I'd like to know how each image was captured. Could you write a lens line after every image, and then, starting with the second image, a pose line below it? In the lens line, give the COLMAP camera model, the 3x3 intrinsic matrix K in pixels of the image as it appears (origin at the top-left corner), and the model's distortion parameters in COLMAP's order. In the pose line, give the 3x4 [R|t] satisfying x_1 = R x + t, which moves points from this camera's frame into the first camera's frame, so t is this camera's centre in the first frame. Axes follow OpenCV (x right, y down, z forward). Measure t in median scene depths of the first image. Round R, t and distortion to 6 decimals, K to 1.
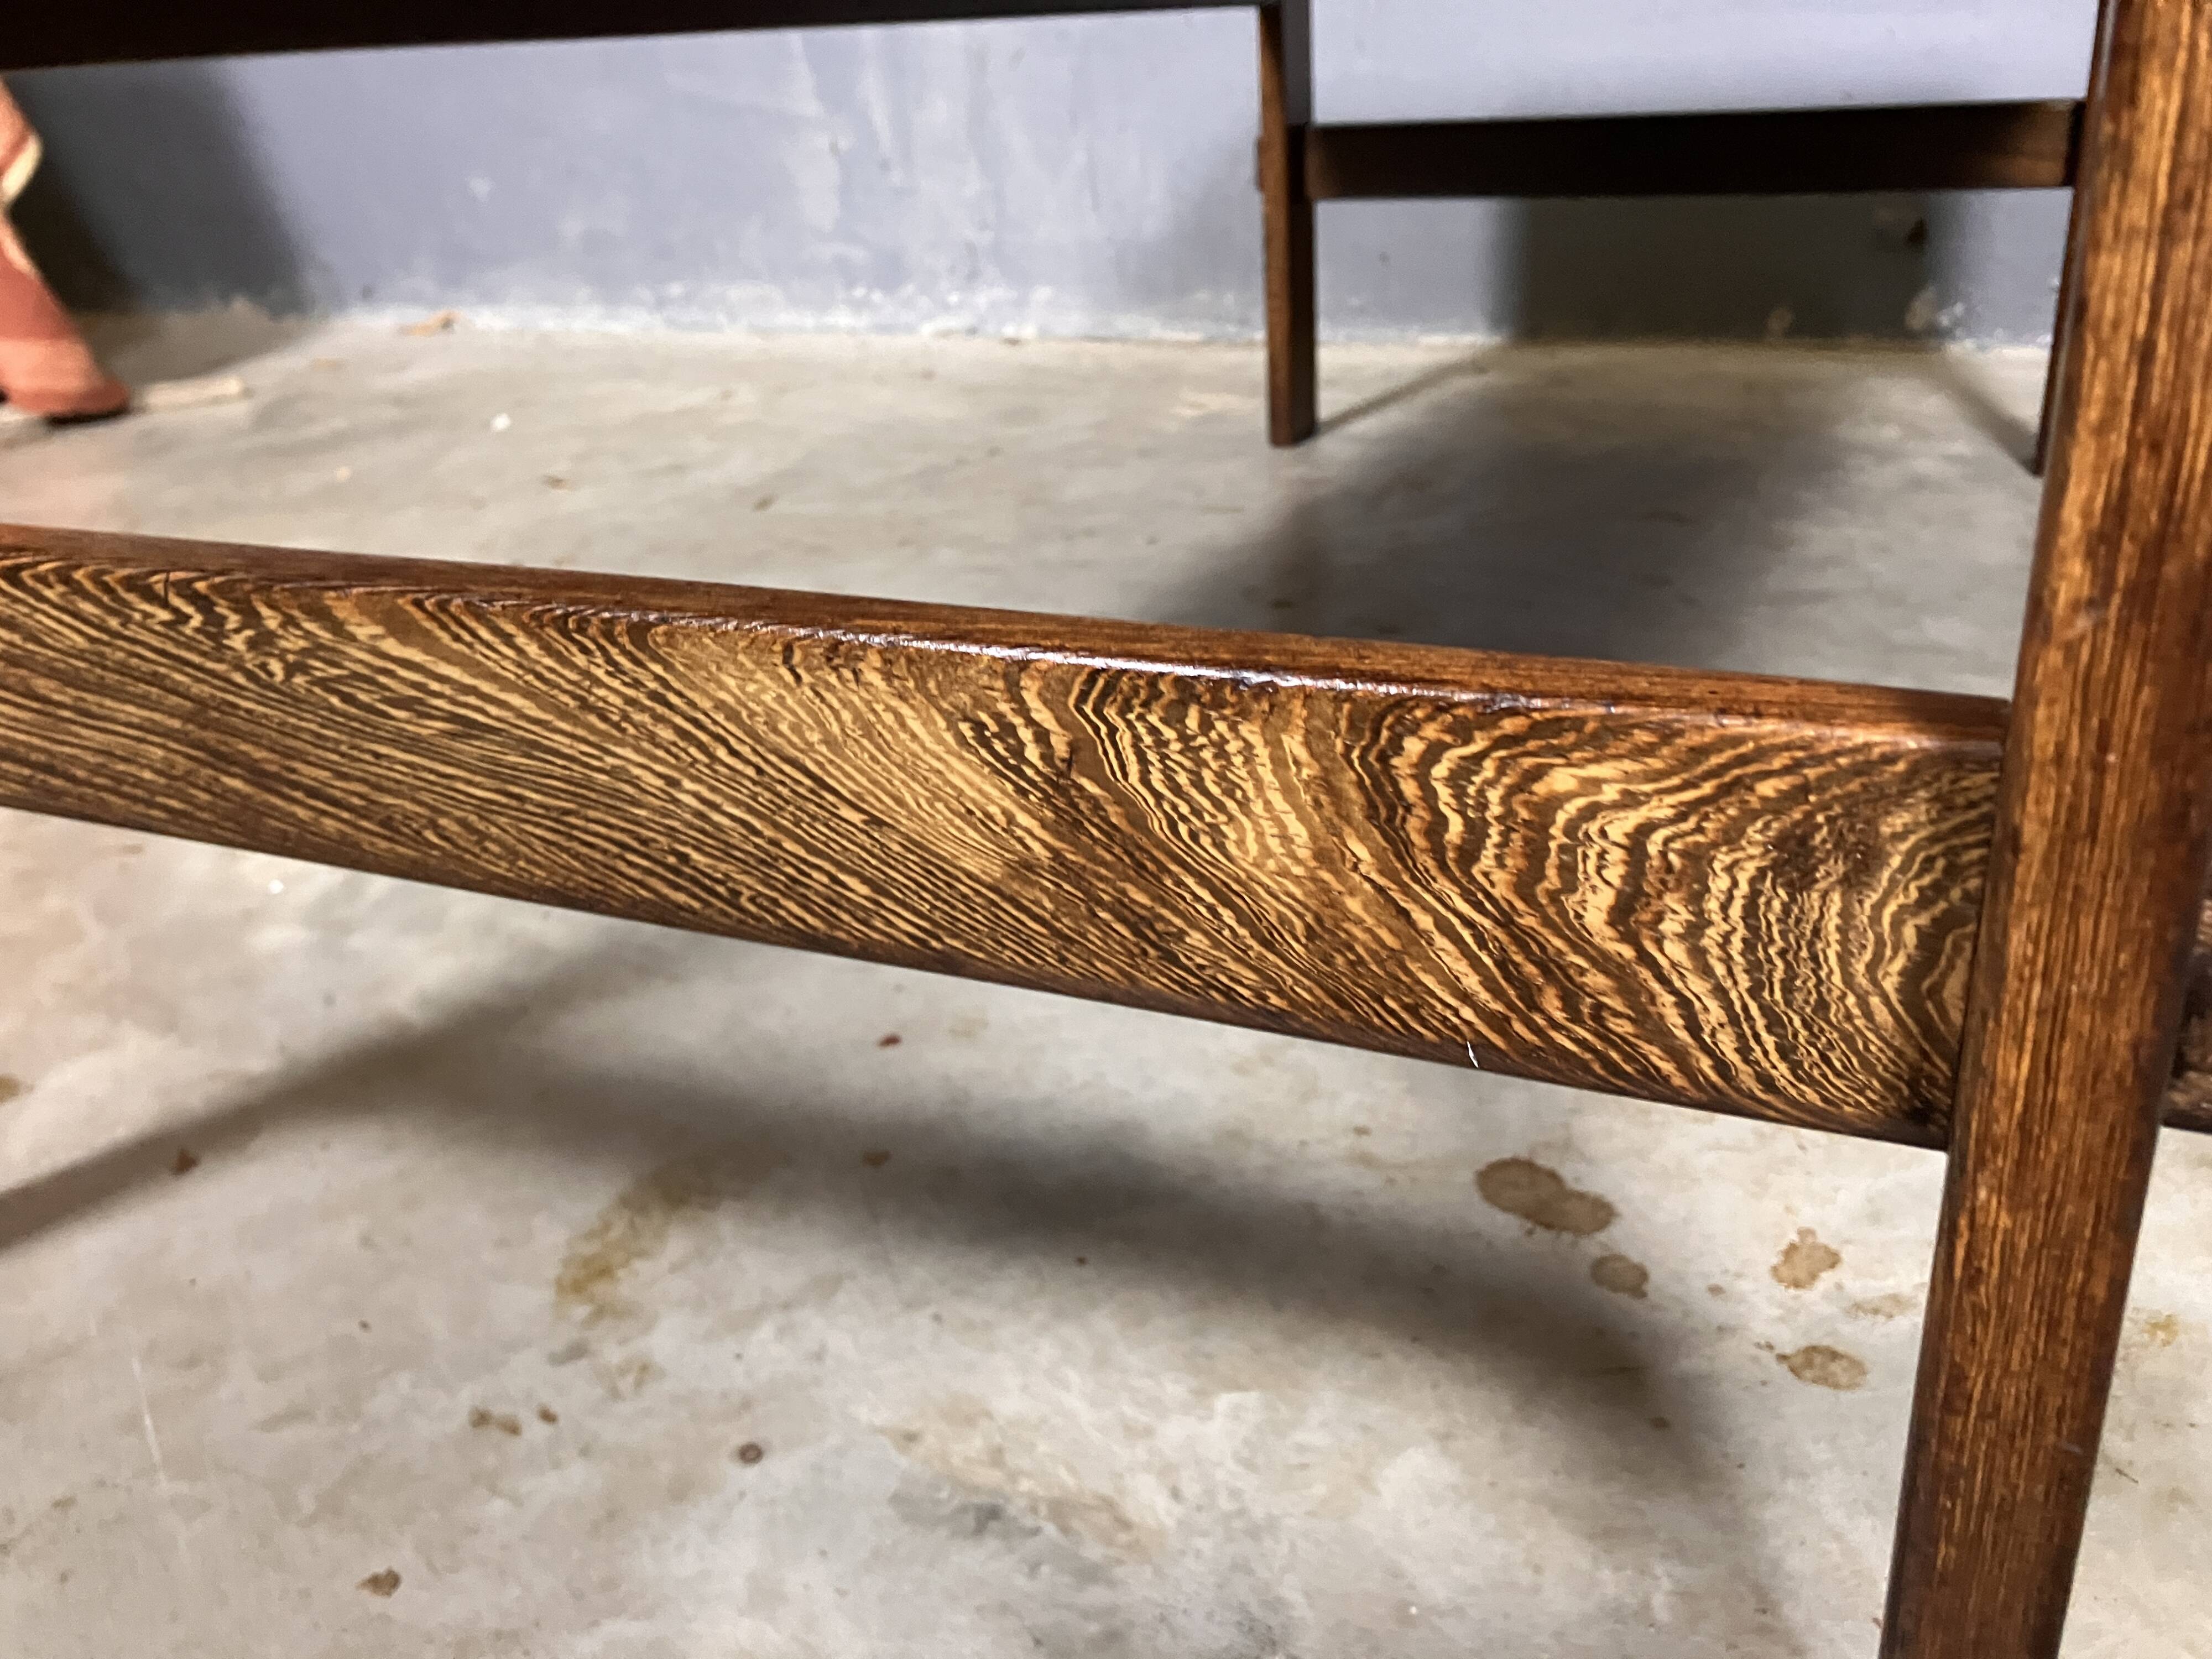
lens RADIAL K [[1862.3, 0, 1137.3], [0, 1862.3, 848.6], [0, 0, 1]] dist [0.009859, 0.001086]
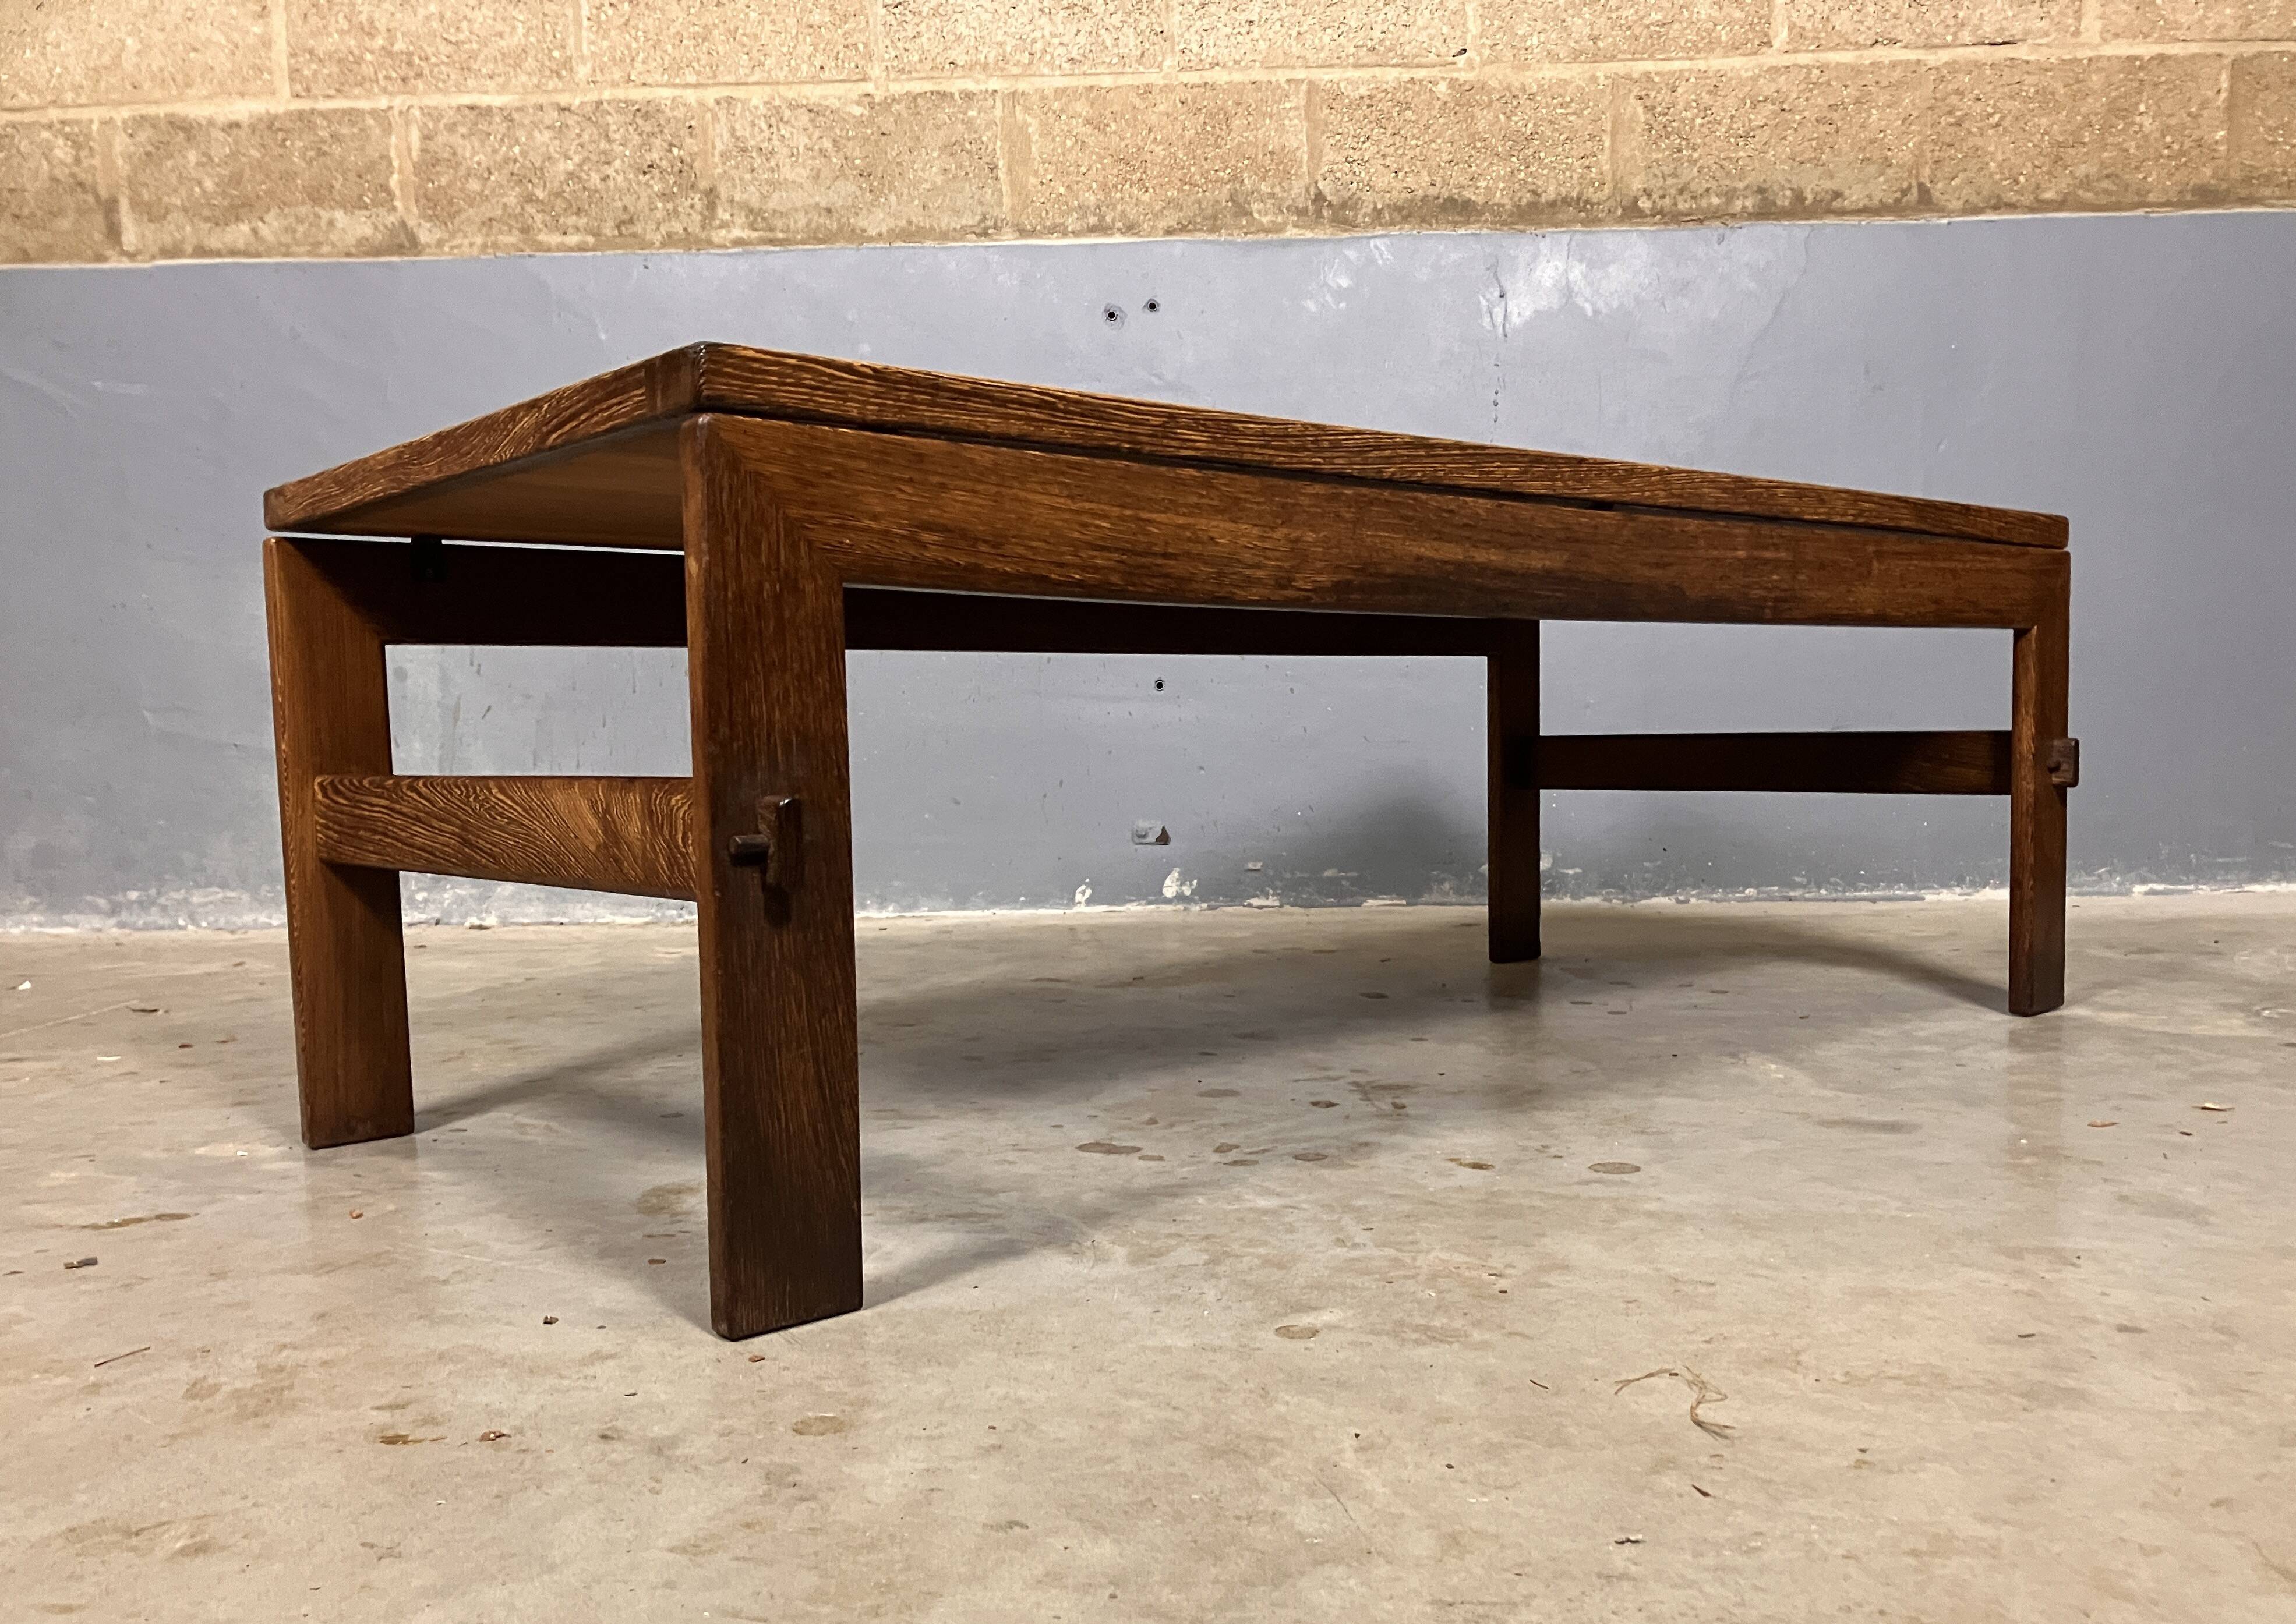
lens RADIAL K [[1973.4, 0, 1193.8], [0, 1973.4, 874.1], [0, 0, 1]] dist [0.010088, 0.006286]
pose [[0.914263, 0.002766, 0.405112, -1.131736], [0.137731, 0.938290, -0.317241, 1.158641], [-0.380990, 0.345838, 0.857463, -2.011289]]
